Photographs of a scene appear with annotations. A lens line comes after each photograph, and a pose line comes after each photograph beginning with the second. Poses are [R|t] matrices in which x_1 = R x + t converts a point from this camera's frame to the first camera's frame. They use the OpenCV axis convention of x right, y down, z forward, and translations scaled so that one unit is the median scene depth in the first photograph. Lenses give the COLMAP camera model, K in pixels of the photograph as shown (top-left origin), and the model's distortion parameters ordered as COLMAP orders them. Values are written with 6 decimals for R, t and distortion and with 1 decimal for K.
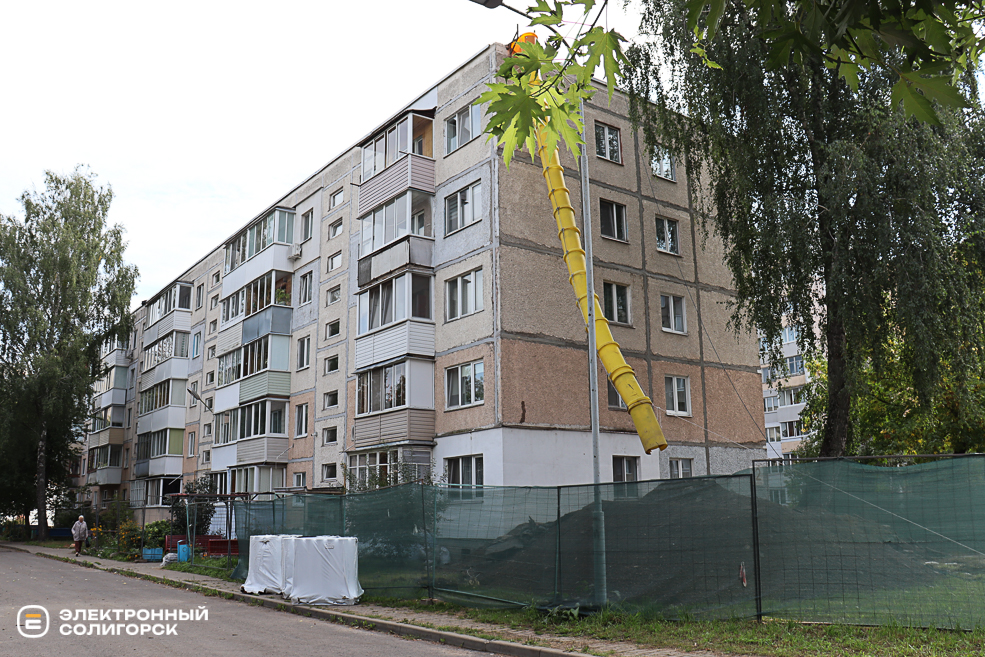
lens RADIAL K [[880.7, 0, 496.2], [0, 880.7, 336.0], [0, 0, 1]] dist [-0.076076, 0.001753]
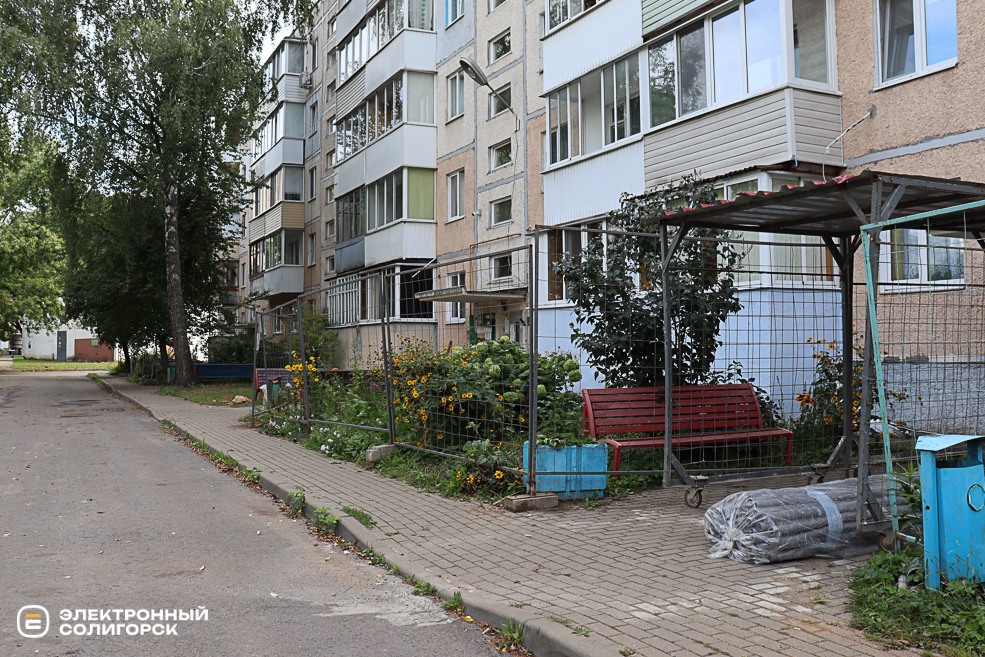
lens RADIAL K [[880.7, 0, 487.7], [0, 880.7, 325.1], [0, 0, 1]] dist [-0.076076, 0.001753]
pose [[0.986803, 0.000831, -0.161923, -0.210312], [0.027186, 0.984942, 0.170733, 0.094030], [0.159627, -0.172882, 0.971921, 0.422954]]
